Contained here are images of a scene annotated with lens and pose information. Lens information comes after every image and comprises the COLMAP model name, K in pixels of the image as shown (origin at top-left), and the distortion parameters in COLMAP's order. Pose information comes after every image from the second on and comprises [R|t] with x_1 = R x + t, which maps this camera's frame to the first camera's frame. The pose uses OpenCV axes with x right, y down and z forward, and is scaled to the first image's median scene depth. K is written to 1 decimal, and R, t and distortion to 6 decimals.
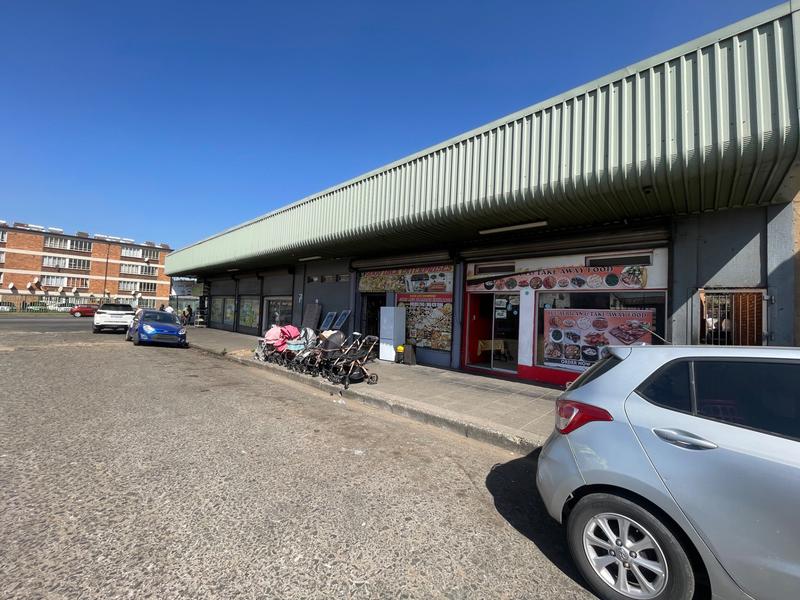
lens RADIAL K [[325.1, 0, 403.0], [0, 325.1, 296.8], [0, 0, 1]] dist [-0.002079, 0.000853]
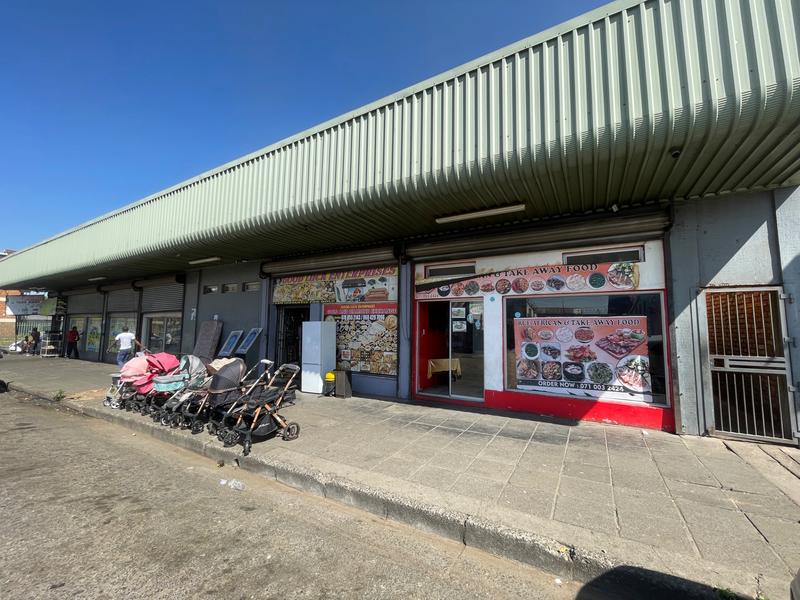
lens RADIAL K [[325.1, 0, 402.0], [0, 325.1, 297.2], [0, 0, 1]] dist [-0.002079, 0.000853]
pose [[0.973359, -0.009743, 0.229080, -0.026972], [0.020063, 0.998884, -0.042765, 0.017676], [-0.228408, 0.046222, 0.972468, 0.350886]]
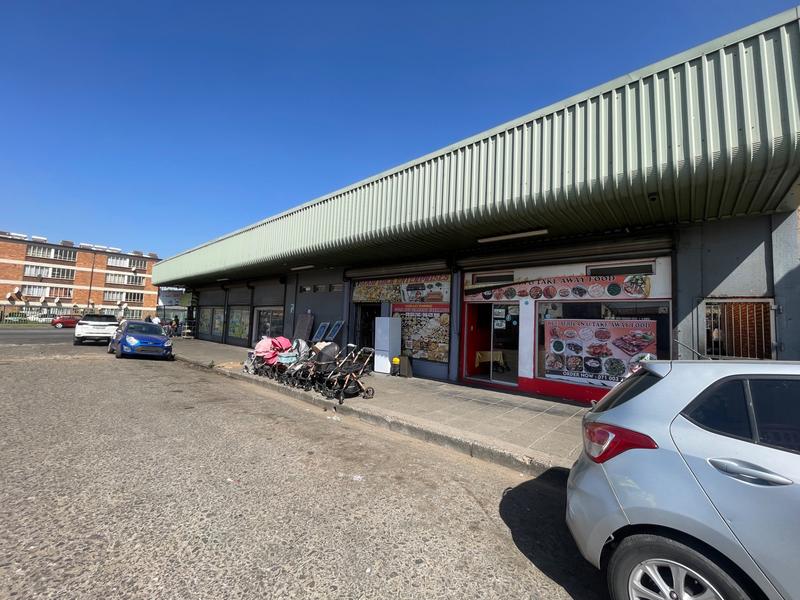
lens RADIAL K [[325.1, 0, 402.9], [0, 325.1, 296.9], [0, 0, 1]] dist [-0.002079, 0.000853]
pose [[0.999697, -0.000241, 0.024619, -0.018774], [0.001003, 0.999521, -0.030929, 0.000265], [-0.024600, 0.030945, 0.999218, 0.042396]]
